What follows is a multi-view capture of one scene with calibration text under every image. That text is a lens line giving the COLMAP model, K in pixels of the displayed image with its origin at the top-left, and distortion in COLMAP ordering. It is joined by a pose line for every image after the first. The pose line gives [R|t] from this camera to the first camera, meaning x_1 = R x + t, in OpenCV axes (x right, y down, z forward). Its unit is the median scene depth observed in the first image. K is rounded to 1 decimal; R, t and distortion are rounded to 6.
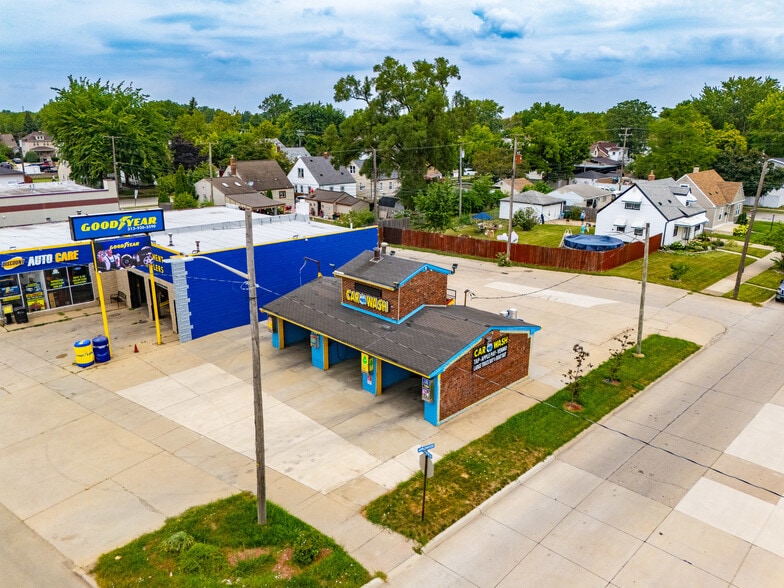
lens RADIAL K [[577.6, 0, 393.9], [0, 577.6, 294.2], [0, 0, 1]] dist [0.067172, -0.064150]
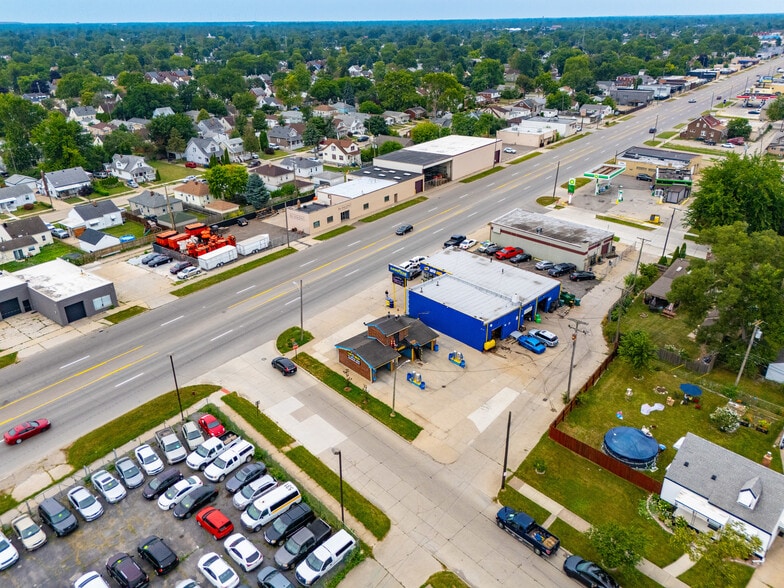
lens RADIAL K [[572.3, 0, 394.3], [0, 572.3, 303.0], [0, 0, 1]] dist [0.086751, -0.098620]
pose [[-0.033360, 0.435306, -0.899664, 2.319221], [-0.273076, 0.861943, 0.427181, -1.257878], [0.961414, 0.259927, 0.090117, 0.749656]]
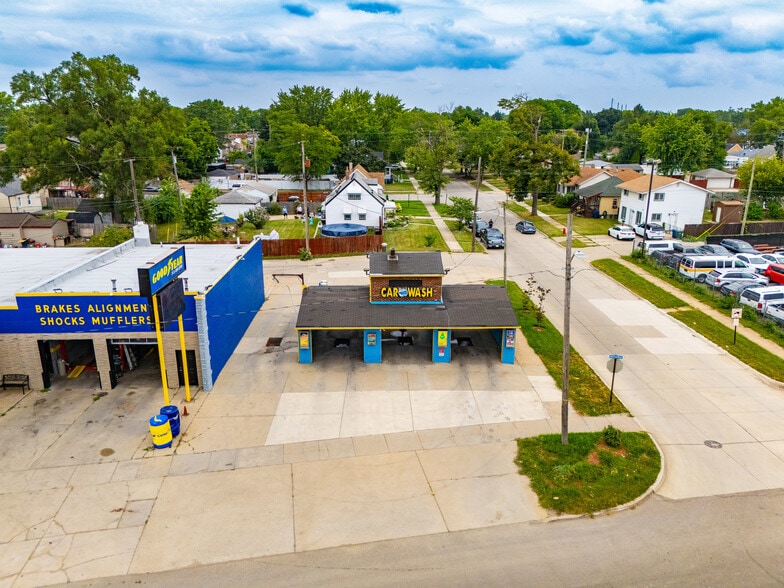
lens RADIAL K [[577.6, 0, 393.9], [0, 577.6, 294.2], [0, 0, 1]] dist [0.067172, -0.064150]
pose [[0.683188, -0.213406, 0.698364, -0.840298], [0.206570, 0.973762, 0.095481, -0.097450], [-0.700416, 0.079029, 0.709346, 0.176163]]
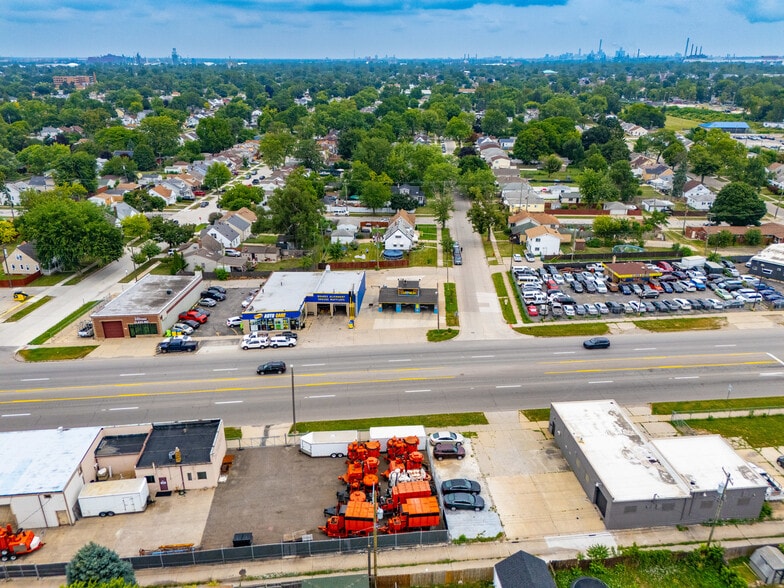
lens RADIAL K [[572.3, 0, 394.3], [0, 572.3, 303.0], [0, 0, 1]] dist [0.086751, -0.098620]
pose [[0.748666, -0.262657, 0.608695, -2.549051], [0.192627, 0.964739, 0.179370, -0.651534], [-0.634345, -0.017037, 0.772862, -2.052018]]
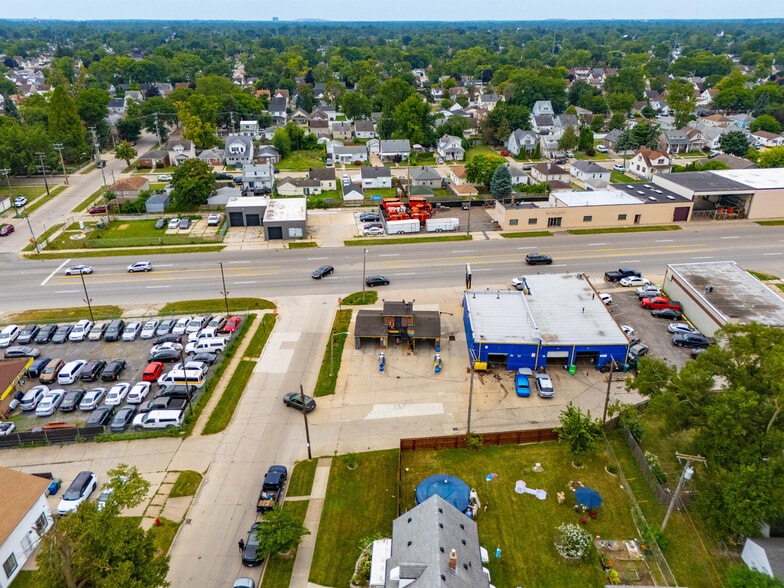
lens RADIAL K [[572.3, 0, 394.3], [0, 572.3, 303.0], [0, 0, 1]] dist [0.086751, -0.098620]
pose [[-0.731929, 0.295175, -0.614126, 1.725997], [-0.196295, 0.771743, 0.604881, -1.748816], [0.652493, 0.563280, -0.506920, 2.373950]]
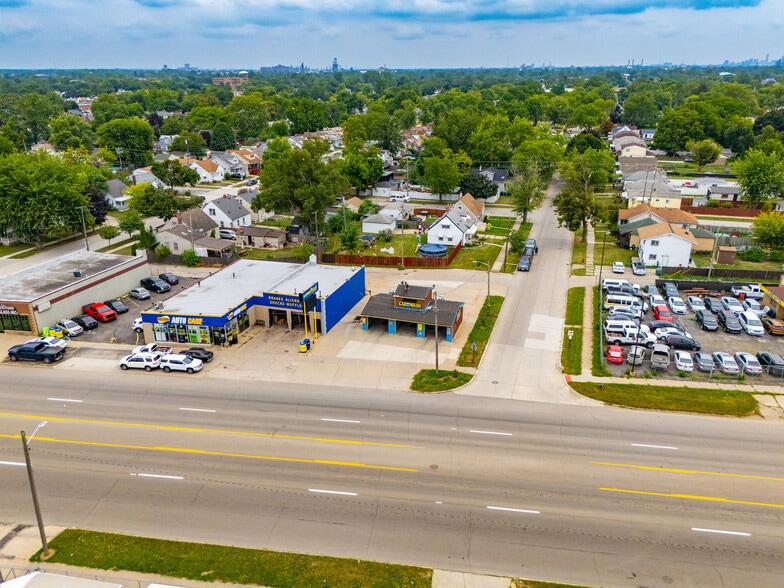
lens RADIAL K [[572.3, 0, 394.3], [0, 572.3, 303.0], [0, 0, 1]] dist [0.086751, -0.098620]
pose [[0.887870, -0.180542, 0.423193, -1.166374], [0.139203, 0.982096, 0.126929, -0.325423], [-0.438532, -0.053787, 0.897105, -1.272999]]
